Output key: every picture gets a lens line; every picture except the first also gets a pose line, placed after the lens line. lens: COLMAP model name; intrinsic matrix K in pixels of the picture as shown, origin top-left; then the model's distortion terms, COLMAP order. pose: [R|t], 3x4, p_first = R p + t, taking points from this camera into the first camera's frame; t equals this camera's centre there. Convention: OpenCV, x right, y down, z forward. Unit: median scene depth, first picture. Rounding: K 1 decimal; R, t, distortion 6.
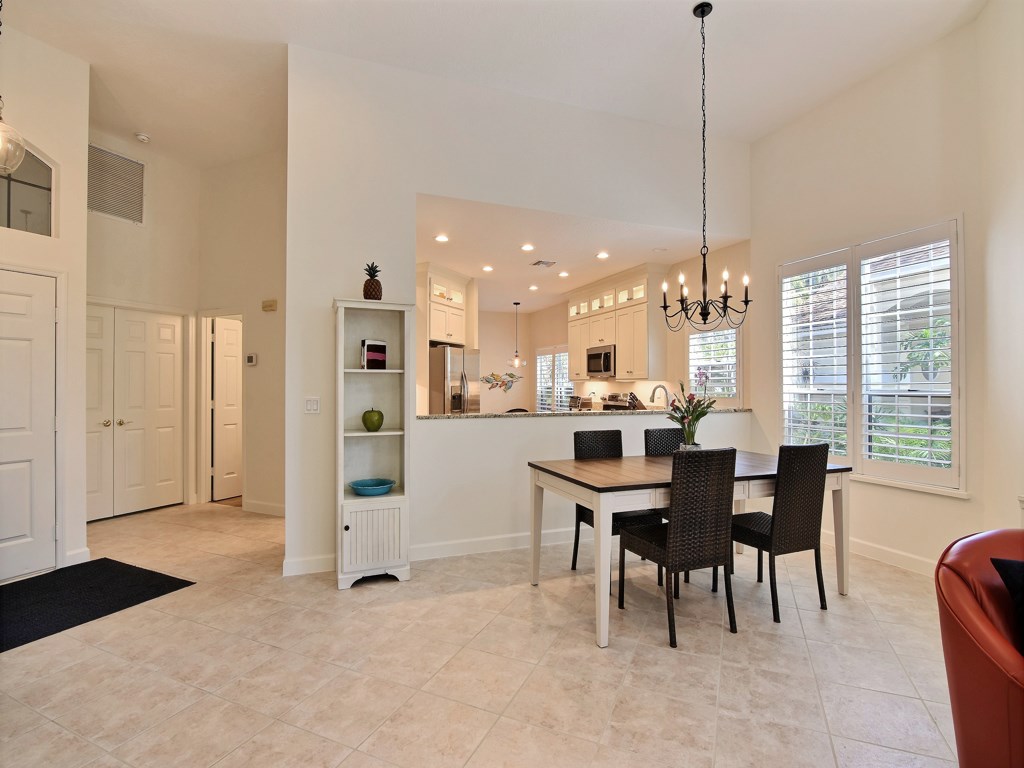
lens RADIAL K [[495.7, 0, 514.7], [0, 495.7, 381.9], [0, 0, 1]] dist [-0.002998, -0.011503]
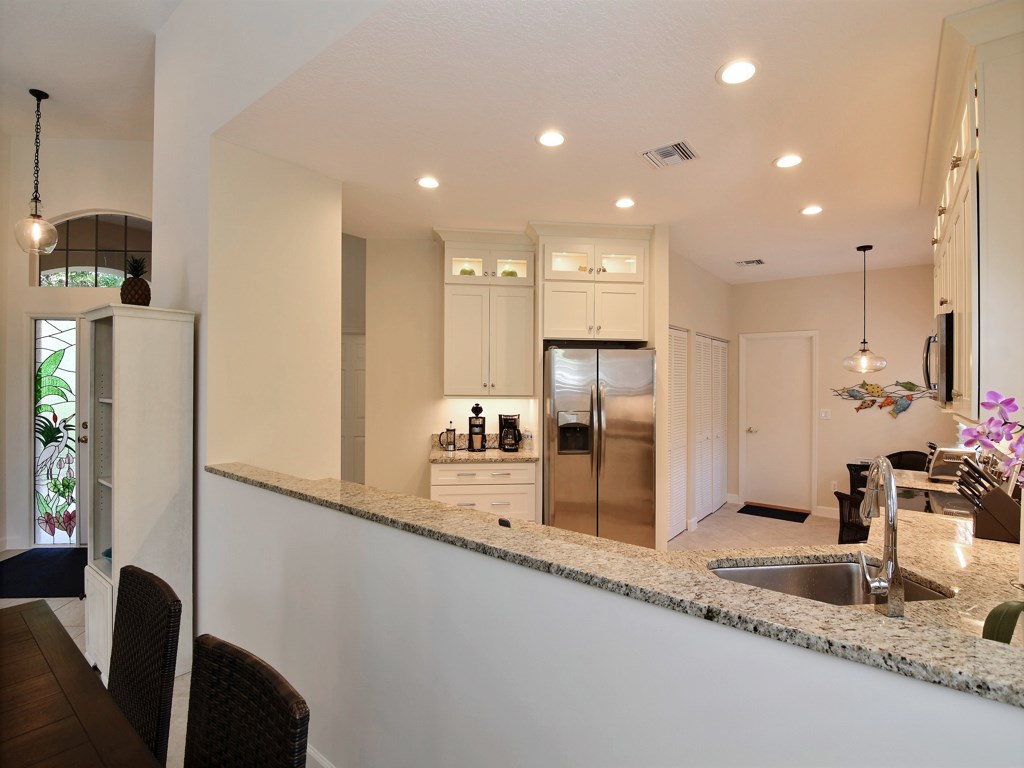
lens RADIAL K [[498.2, 0, 512.0], [0, 498.2, 384.0], [0, 0, 1]] dist [-0.022070, -0.000606]
pose [[0.514709, 0.005568, -0.857347, 0.367695], [-0.000518, 0.999981, 0.006184, -0.029823], [0.857365, -0.002739, 0.514702, 0.615566]]
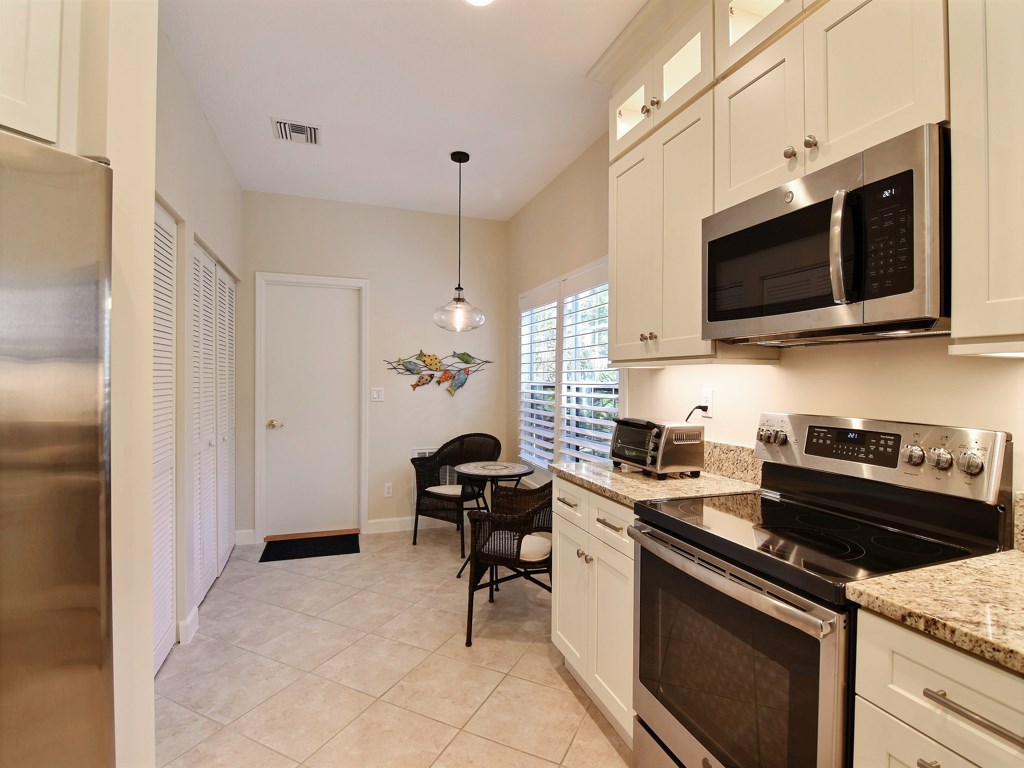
lens RADIAL K [[495.7, 0, 514.7], [0, 495.7, 381.9], [0, 0, 1]] dist [-0.002998, -0.011503]
pose [[0.999809, 0.007087, -0.018196, 0.075955], [-0.006921, 0.999934, 0.009176, 0.007654], [0.018260, -0.009048, 0.999792, 0.915476]]
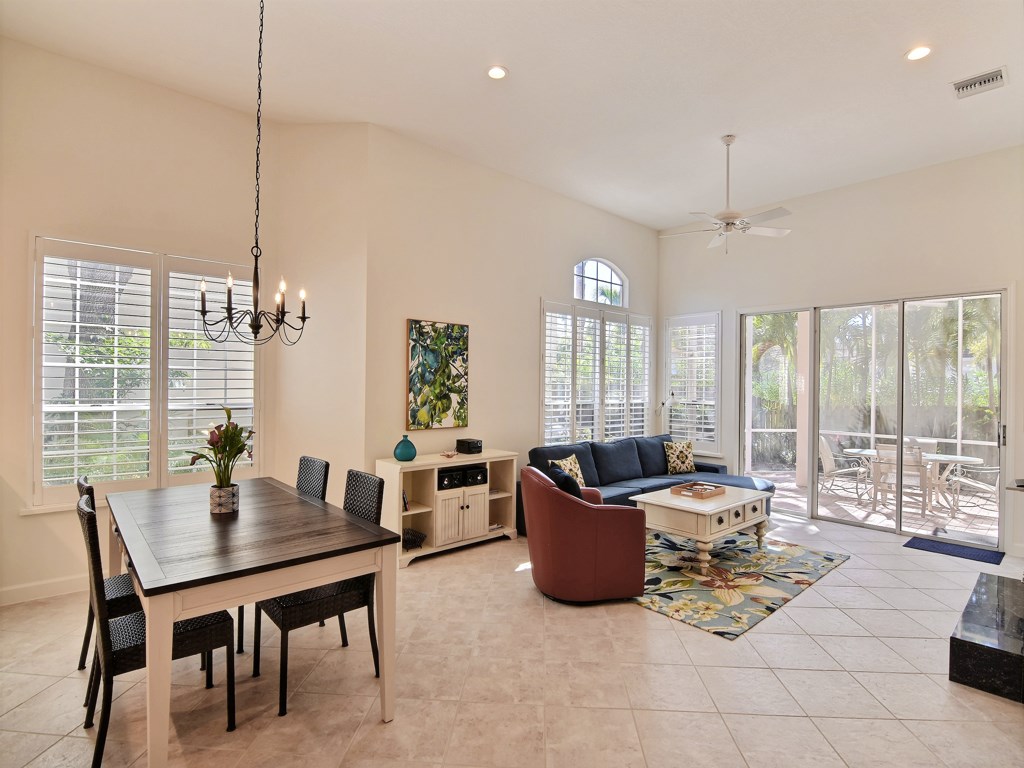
lens RADIAL K [[495.7, 0, 514.7], [0, 495.7, 381.9], [0, 0, 1]] dist [-0.002998, -0.011503]
pose [[-0.346046, 0.003481, 0.938211, -0.281715], [-0.020163, 0.999735, -0.011146, -0.020686], [-0.938001, -0.022774, -0.345884, 0.435779]]
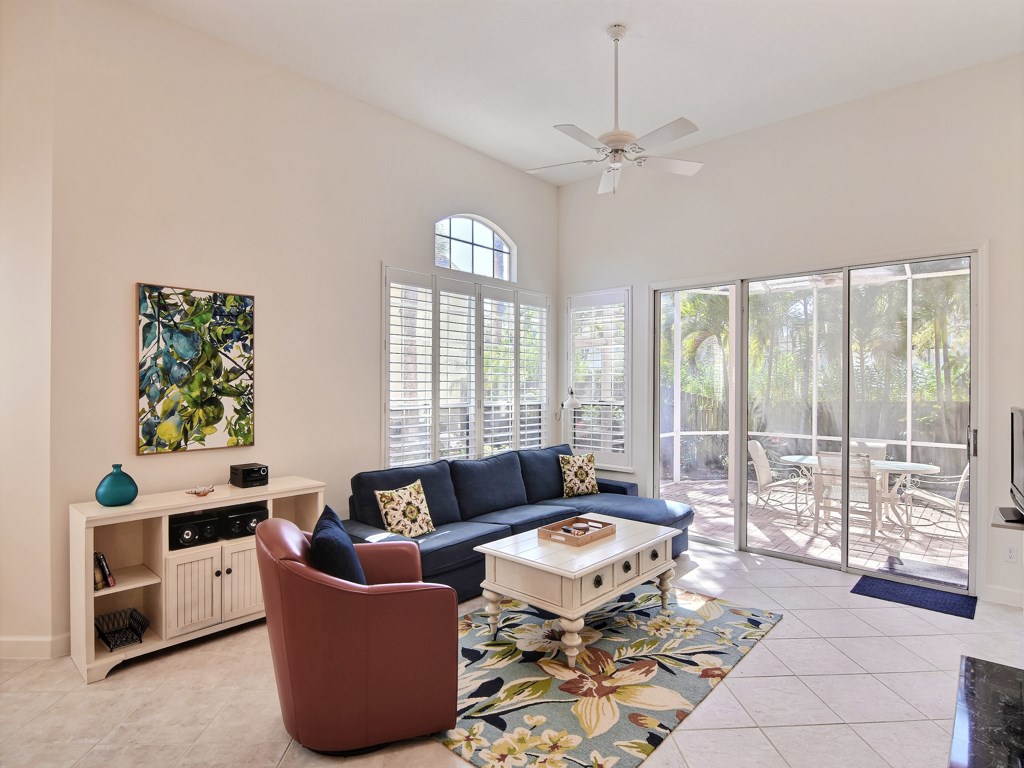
lens RADIAL K [[535.7, 0, 509.5], [0, 535.7, 382.5], [0, 0, 1]] dist [-0.005485, -0.001668]
pose [[-0.443560, 0.001528, 0.896243, -0.153878], [-0.009511, 0.999934, -0.006412, -0.023820], [-0.896194, -0.011368, -0.443516, 0.234538]]
